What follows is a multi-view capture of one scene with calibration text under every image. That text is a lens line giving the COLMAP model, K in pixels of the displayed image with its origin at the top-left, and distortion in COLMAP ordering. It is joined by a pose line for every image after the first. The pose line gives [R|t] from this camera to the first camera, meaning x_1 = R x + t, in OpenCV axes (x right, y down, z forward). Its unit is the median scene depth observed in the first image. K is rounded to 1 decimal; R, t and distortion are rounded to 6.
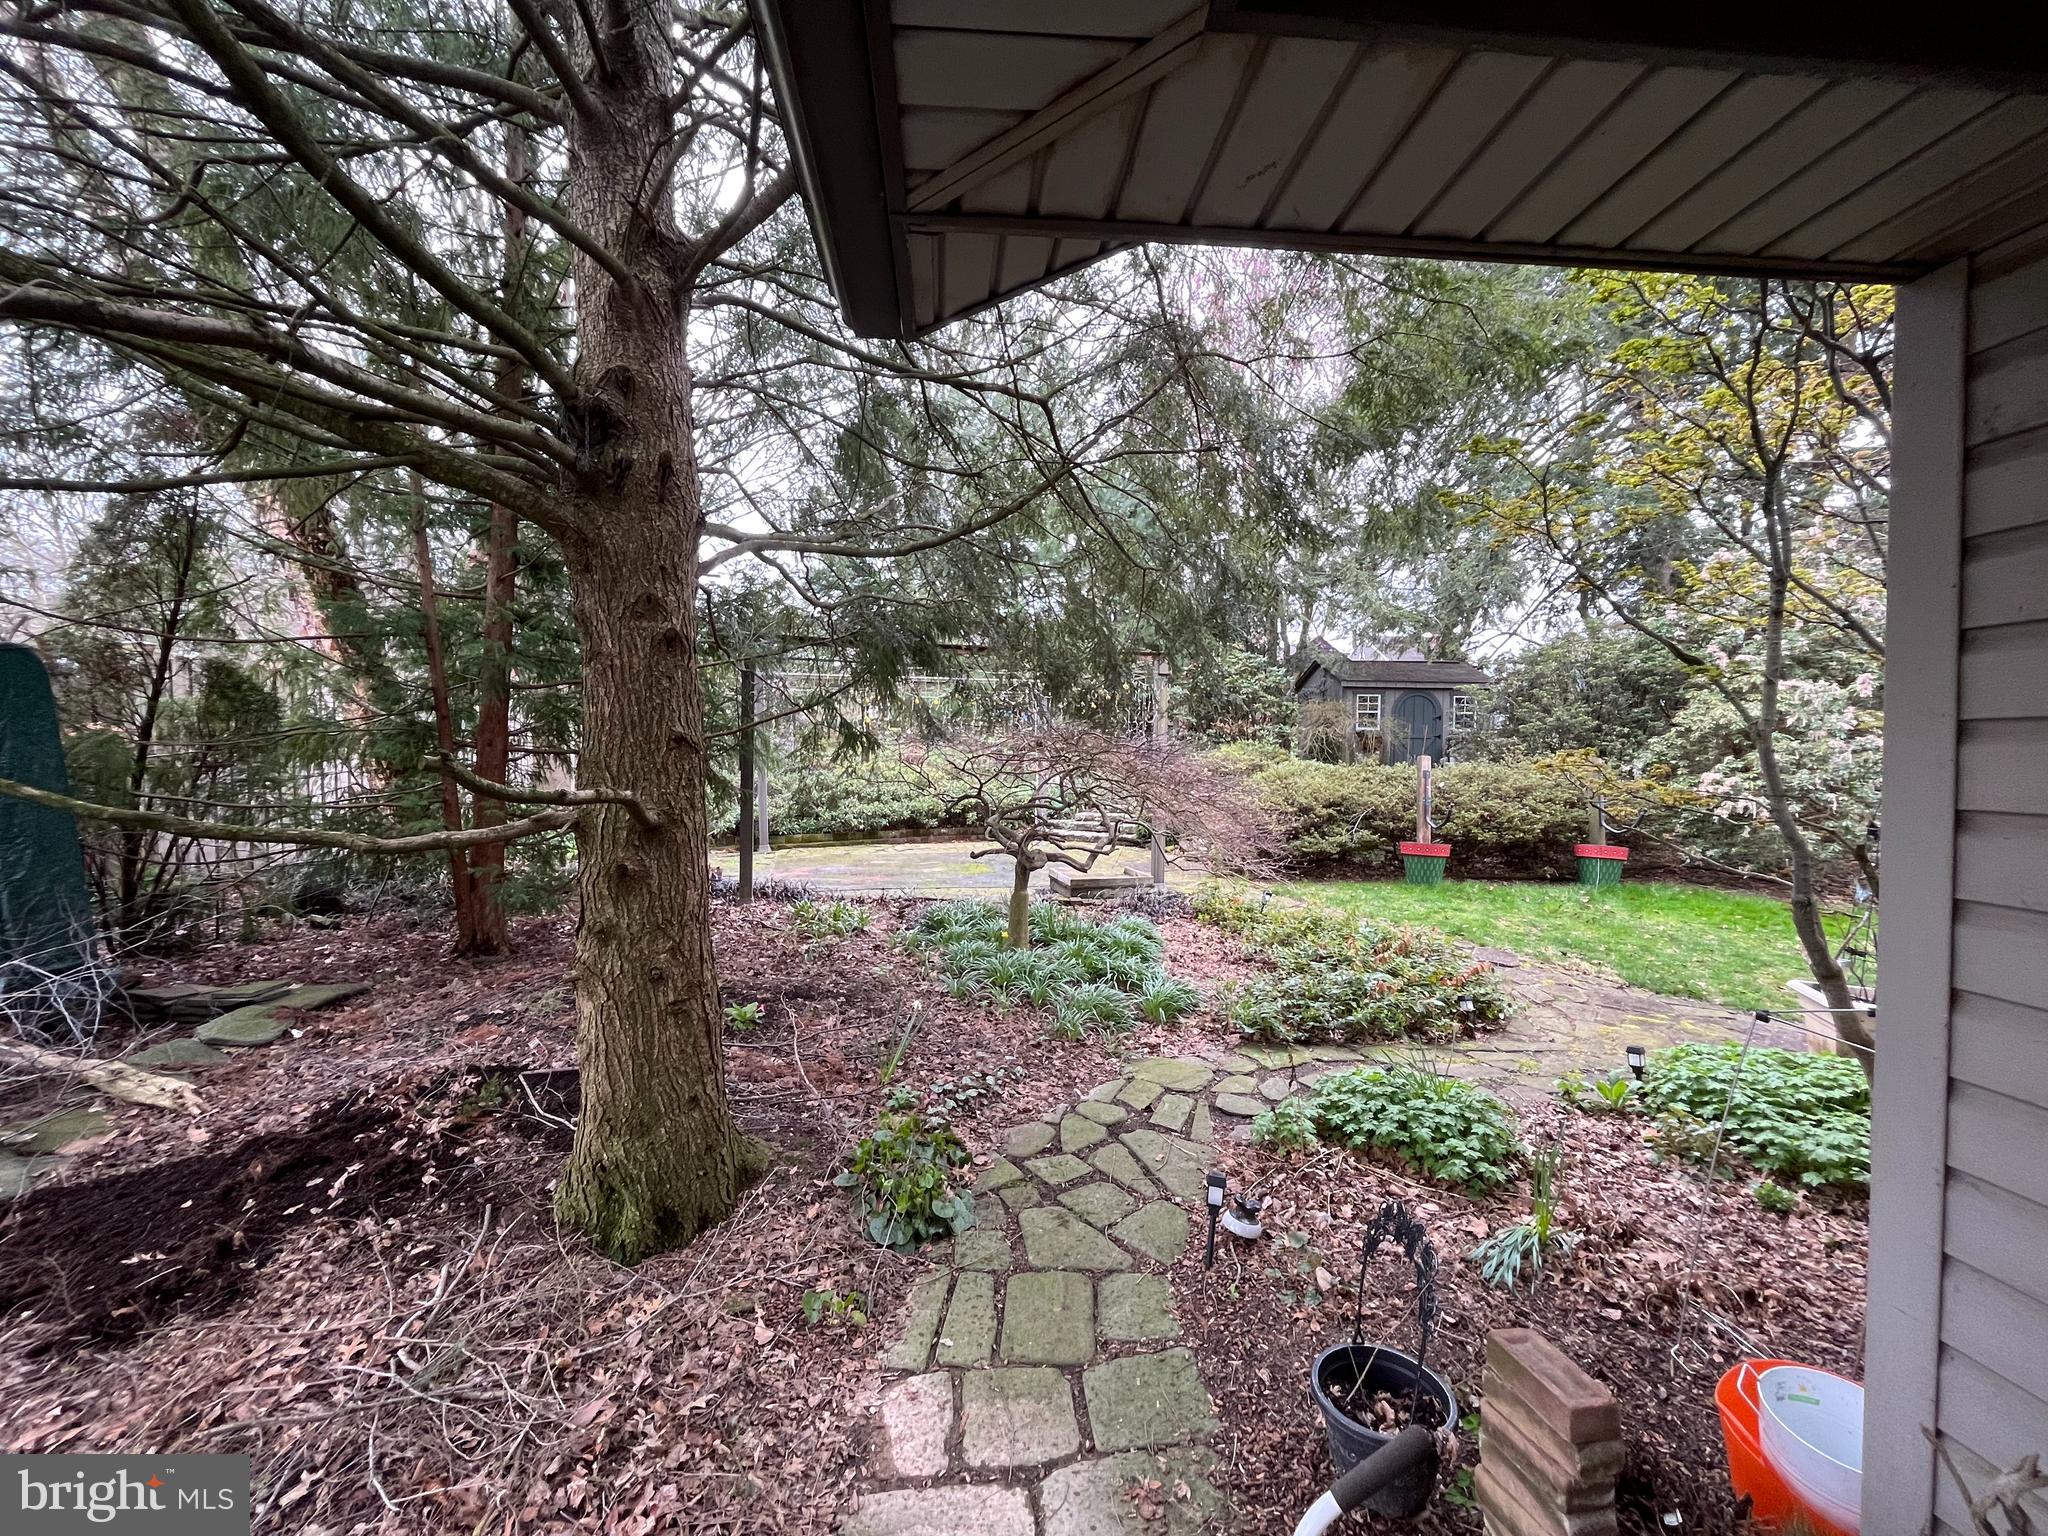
lens RADIAL K [[828.4, 0, 1018.5], [0, 828.4, 765.3], [0, 0, 1]] dist [-0.001077, -0.000049]
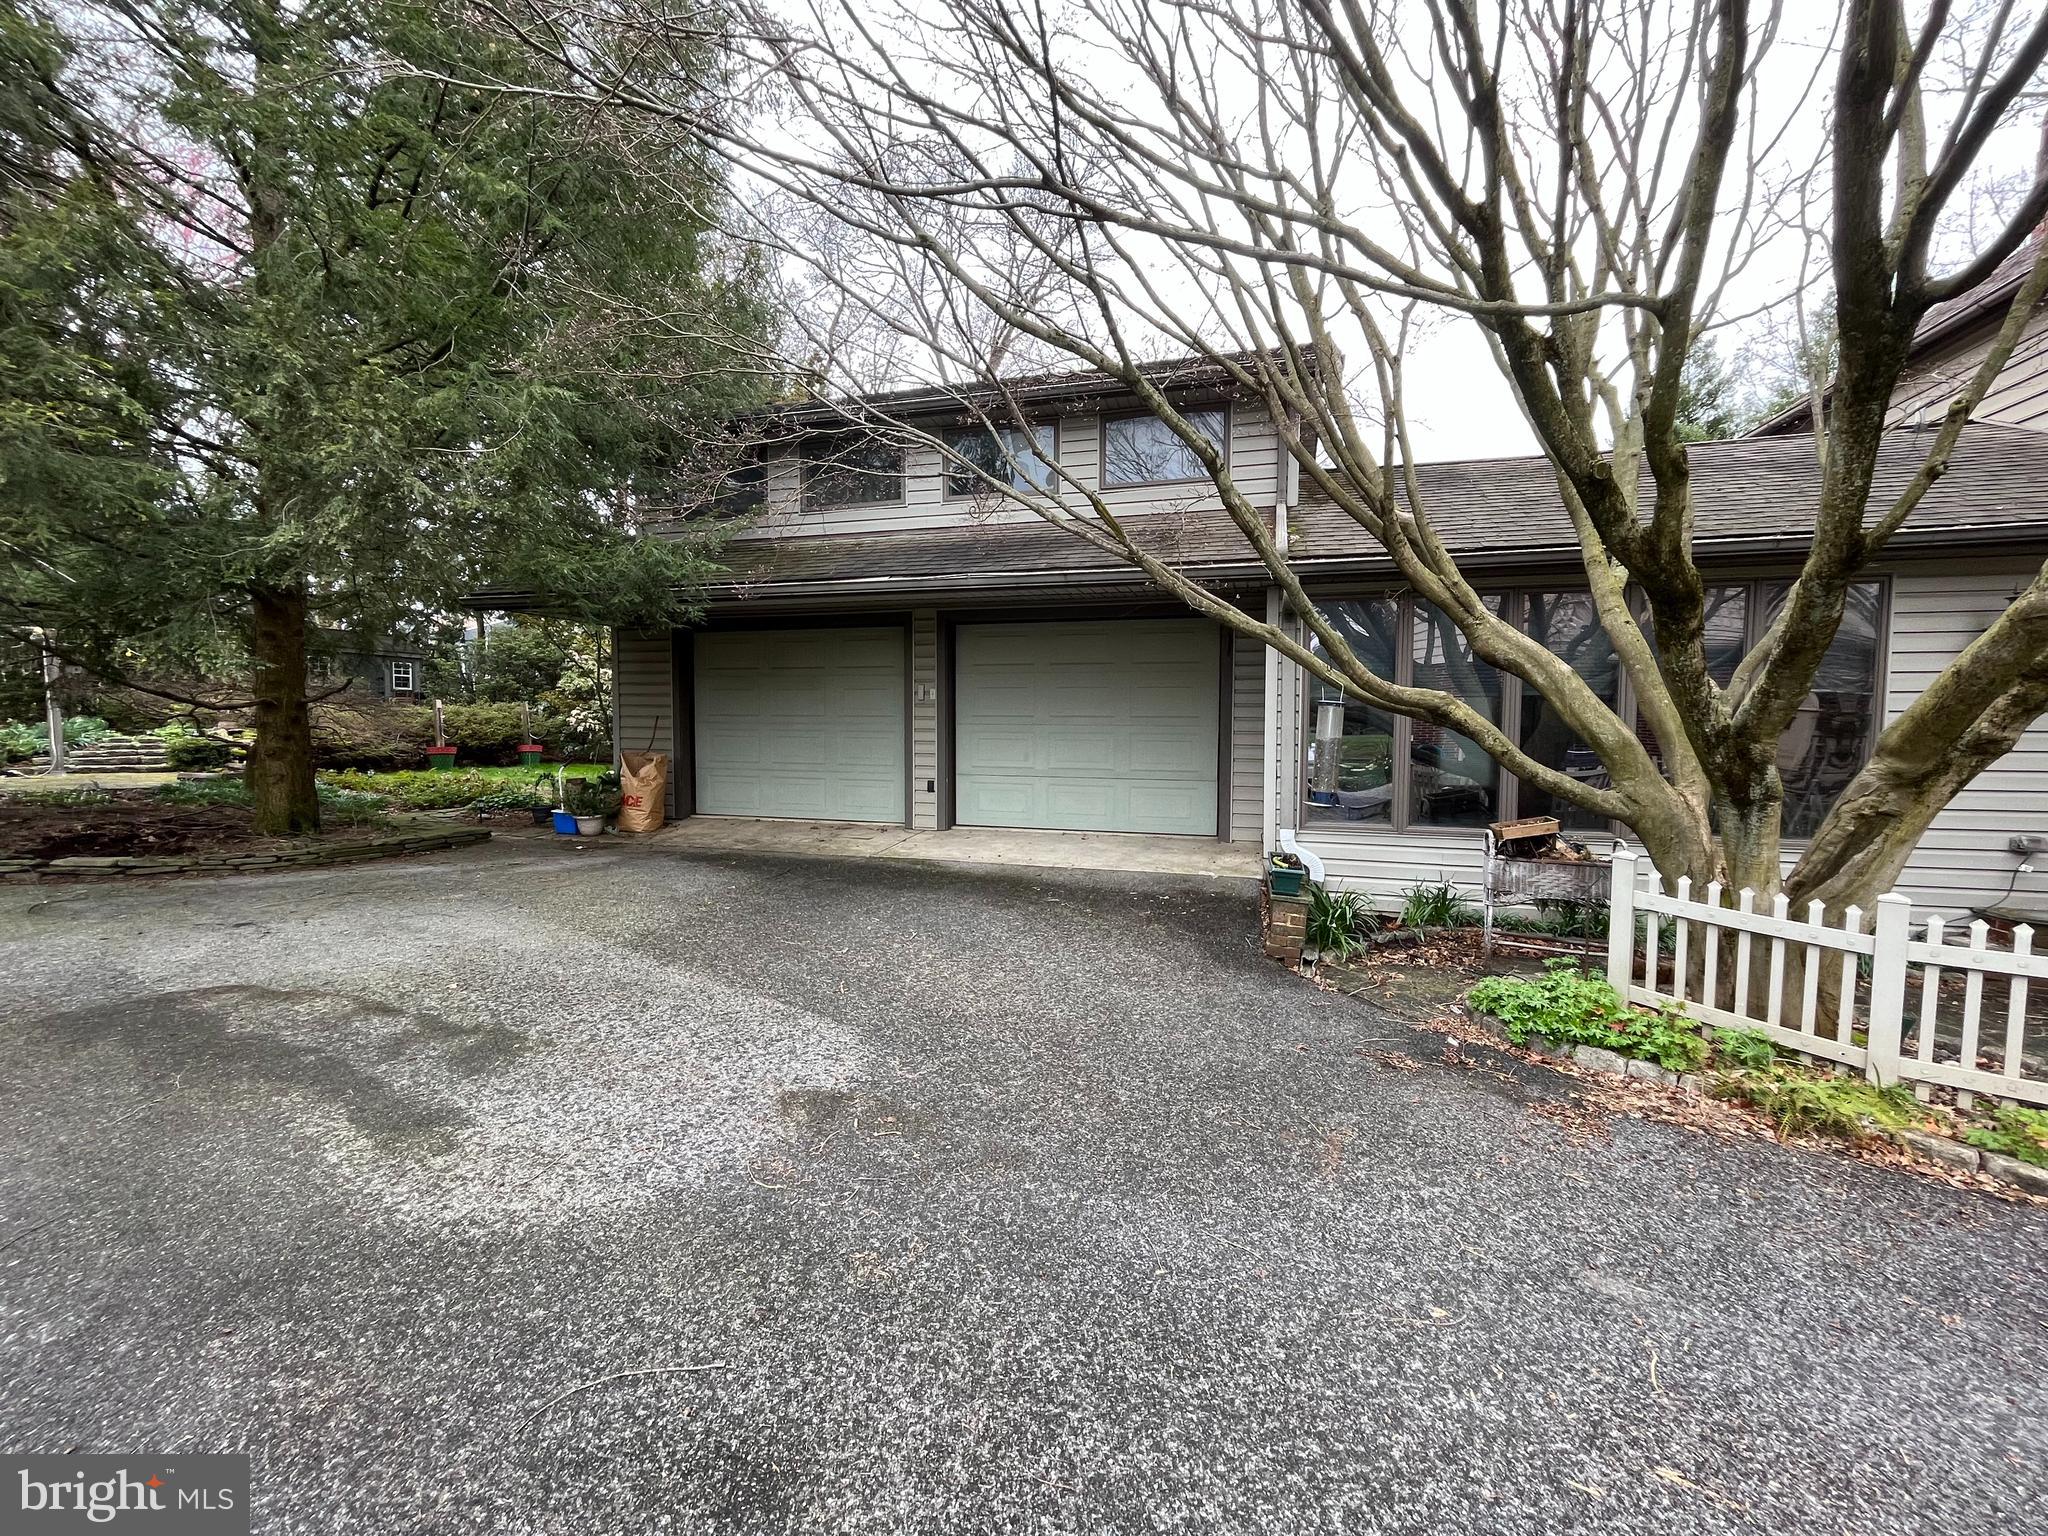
lens RADIAL K [[828.4, 0, 1022.7], [0, 828.4, 771.2], [0, 0, 1]] dist [-0.001077, -0.000049]
pose [[0.356990, -0.061834, 0.932059, -0.722710], [0.023026, 0.998086, 0.057395, 0.068262], [-0.933824, 0.000972, 0.357731, -0.810138]]
